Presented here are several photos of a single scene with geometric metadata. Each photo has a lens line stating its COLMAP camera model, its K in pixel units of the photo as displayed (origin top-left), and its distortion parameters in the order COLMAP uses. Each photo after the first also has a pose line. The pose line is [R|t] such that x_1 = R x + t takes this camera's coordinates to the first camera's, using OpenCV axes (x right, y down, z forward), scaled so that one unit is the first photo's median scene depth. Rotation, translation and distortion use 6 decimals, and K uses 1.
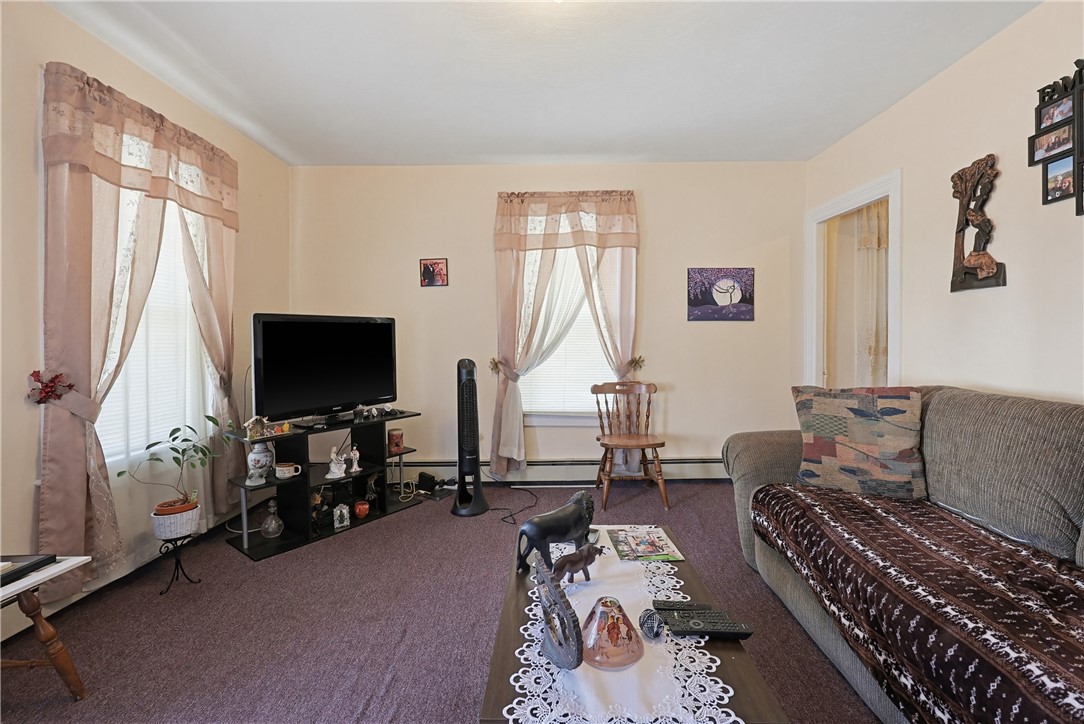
lens RADIAL K [[464.2, 0, 551.3], [0, 464.2, 347.6], [0, 0, 1]] dist [-0.000035, -0.000118]
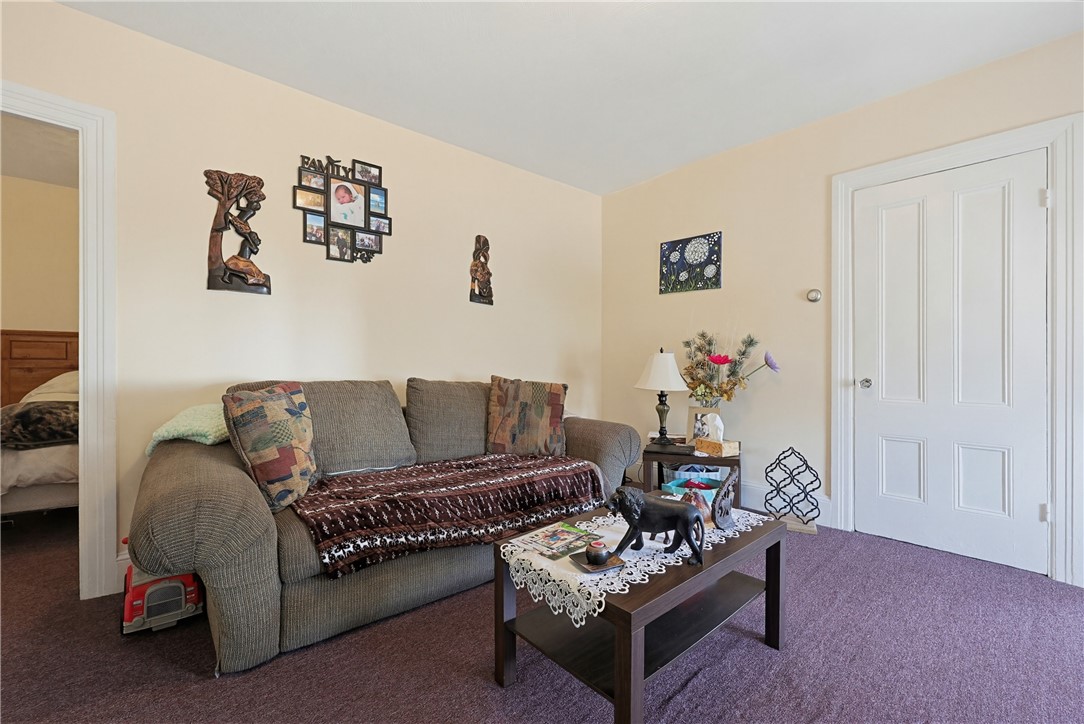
lens RADIAL K [[464.2, 0, 546.5], [0, 464.2, 357.2], [0, 0, 1]] dist [-0.000035, -0.000118]
pose [[-0.671723, -0.005953, 0.740778, -0.315018], [-0.001869, 0.999978, 0.006341, 0.015772], [-0.740800, 0.002875, -0.671720, 1.017526]]
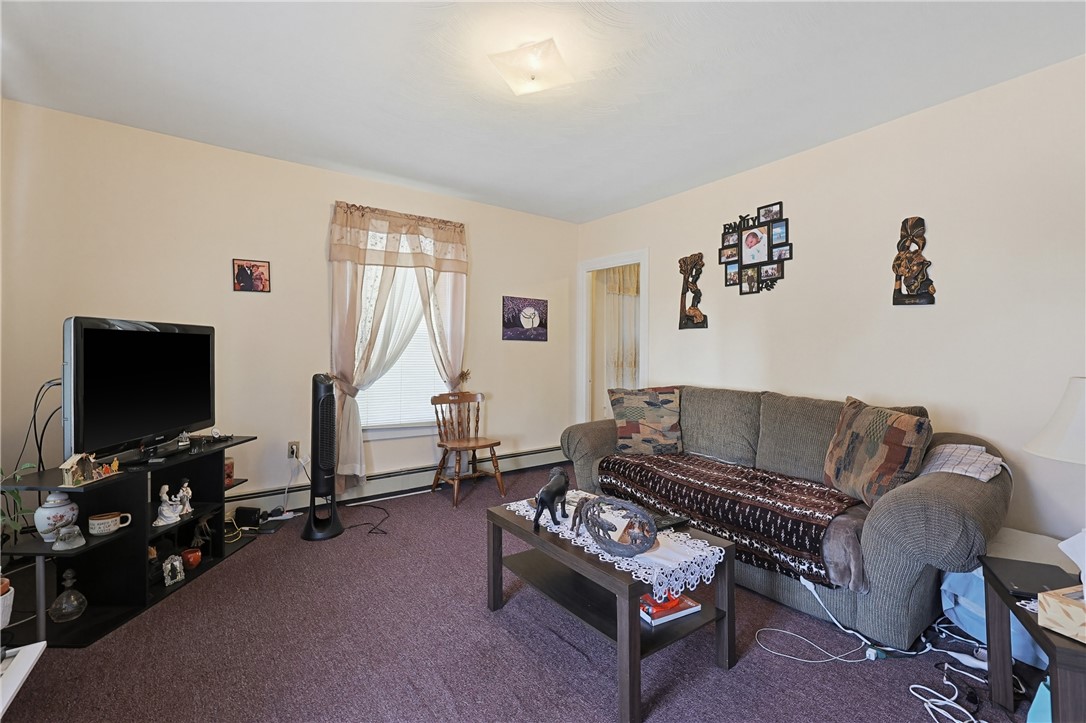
lens RADIAL K [[465.1, 0, 560.7], [0, 465.1, 355.9], [0, 0, 1]] dist [-0.000035, -0.000118]
pose [[0.795802, 0.008694, 0.605495, -0.439645], [-0.001817, 0.999927, -0.011969, -0.003182], [-0.605554, 0.008425, 0.795759, -0.063887]]
